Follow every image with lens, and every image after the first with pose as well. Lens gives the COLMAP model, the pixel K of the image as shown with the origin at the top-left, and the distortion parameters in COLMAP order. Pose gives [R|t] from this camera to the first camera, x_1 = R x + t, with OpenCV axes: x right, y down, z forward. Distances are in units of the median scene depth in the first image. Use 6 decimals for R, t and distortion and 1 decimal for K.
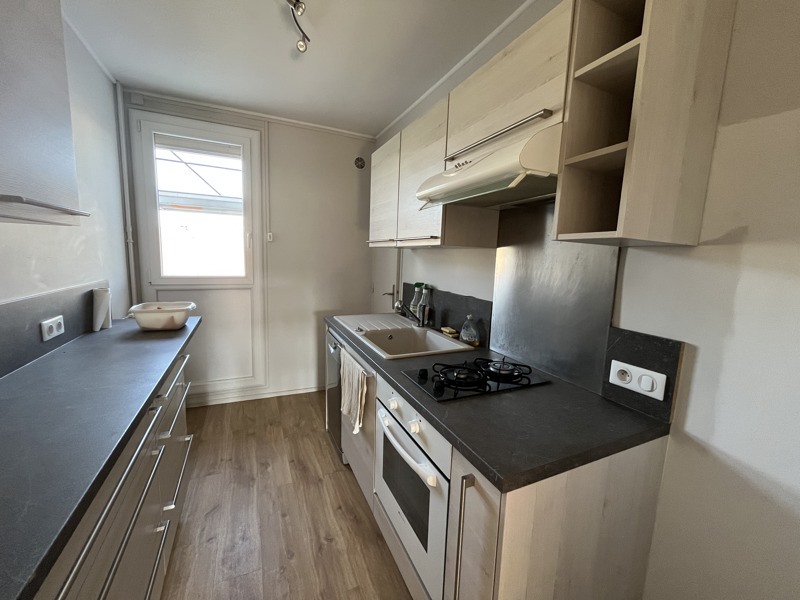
lens RADIAL K [[324.7, 0, 400.0], [0, 324.7, 300.0], [0, 0, 1]] dist [-0.001137, -0.000478]
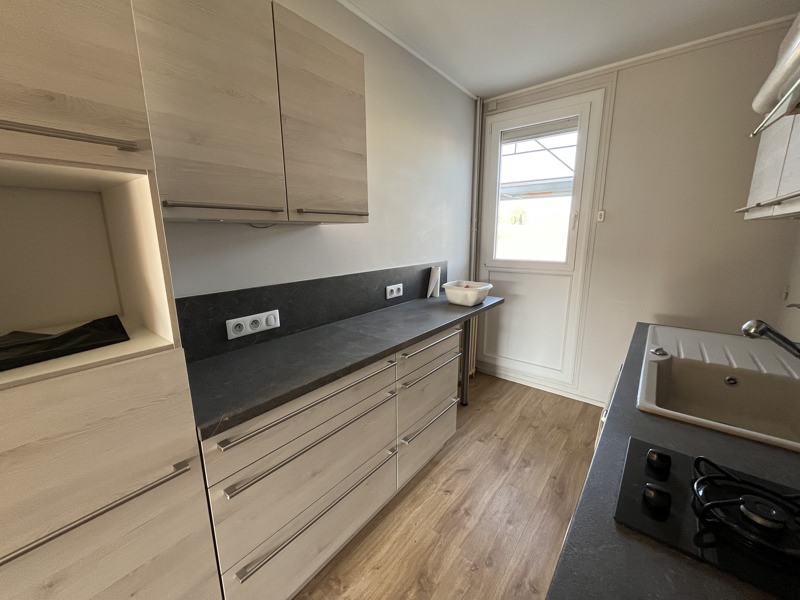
lens RADIAL K [[324.7, 0, 400.0], [0, 324.7, 300.0], [0, 0, 1]] dist [-0.001137, -0.000478]
pose [[0.439263, 0.142361, -0.887007, 0.188555], [-0.099933, 0.988979, 0.109239, -0.026733], [0.892783, 0.040657, 0.448649, 0.224181]]
